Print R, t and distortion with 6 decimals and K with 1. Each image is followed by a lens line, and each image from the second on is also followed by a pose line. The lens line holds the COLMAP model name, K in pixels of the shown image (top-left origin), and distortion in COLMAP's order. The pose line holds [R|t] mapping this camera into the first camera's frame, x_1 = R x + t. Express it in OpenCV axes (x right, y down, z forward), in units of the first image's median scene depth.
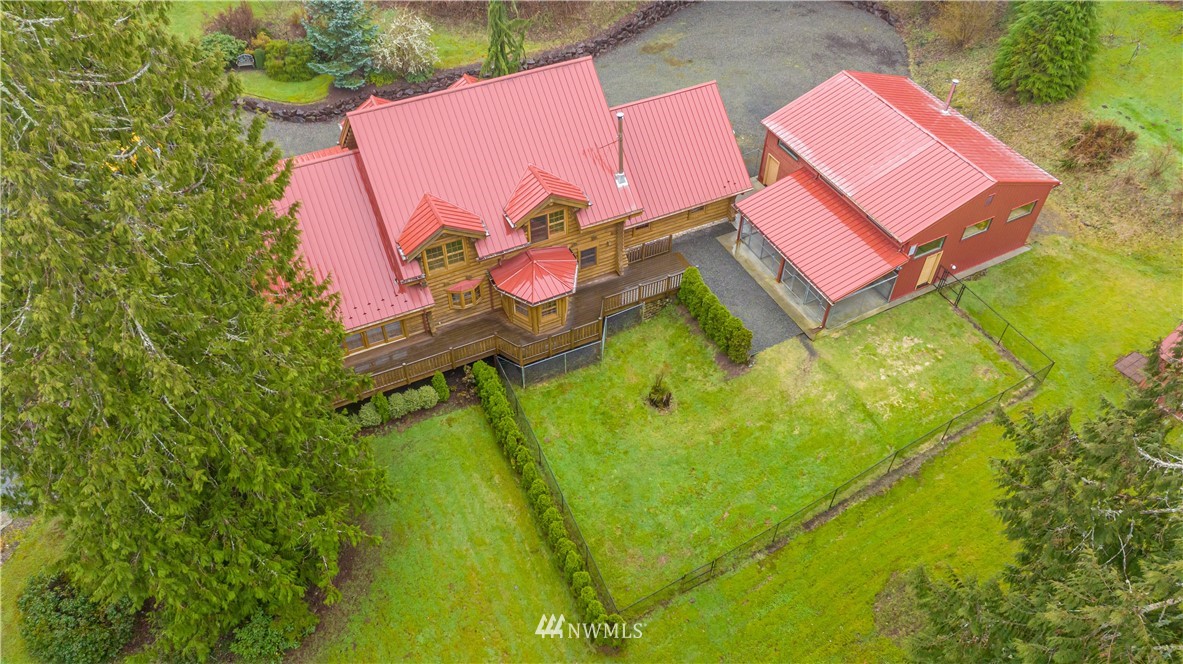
lens RADIAL K [[828.0, 0, 591.5], [0, 828.0, 332.0], [0, 0, 1]] dist [-0.001516, -0.000438]
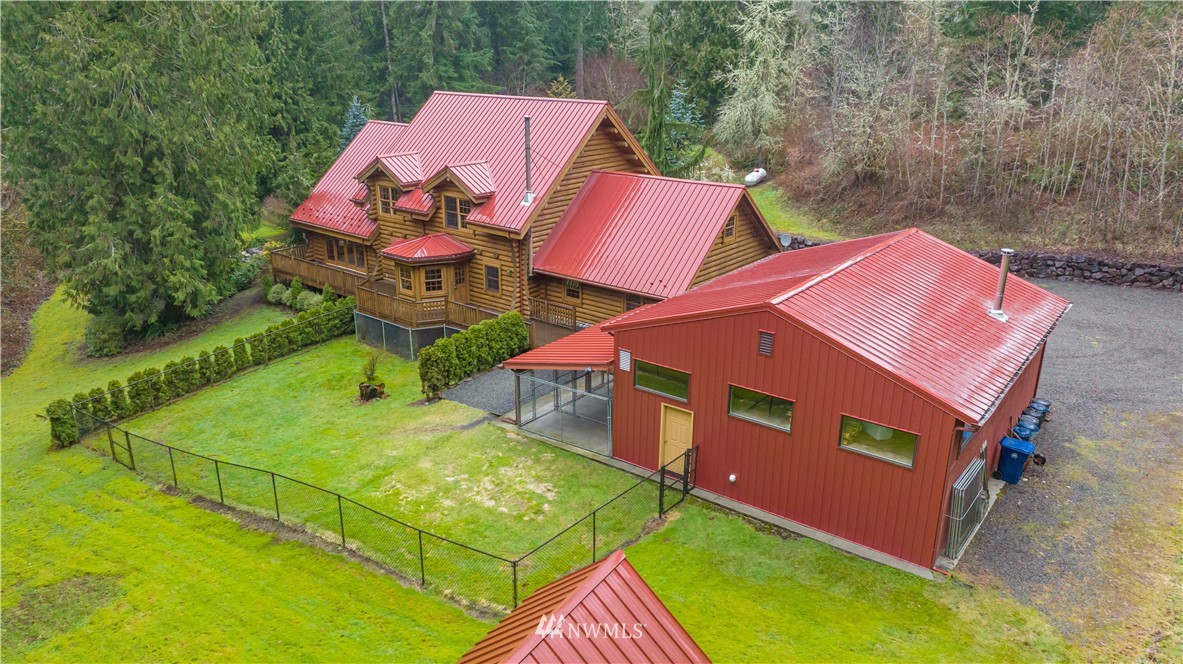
lens RADIAL K [[828.0, 0, 591.5], [0, 828.0, 332.0], [0, 0, 1]] dist [-0.001516, -0.000438]
pose [[0.416399, 0.284751, -0.863440, 0.899422], [-0.654180, 0.753362, -0.067034, -0.057916], [0.631395, 0.592758, 0.499978, 0.667869]]
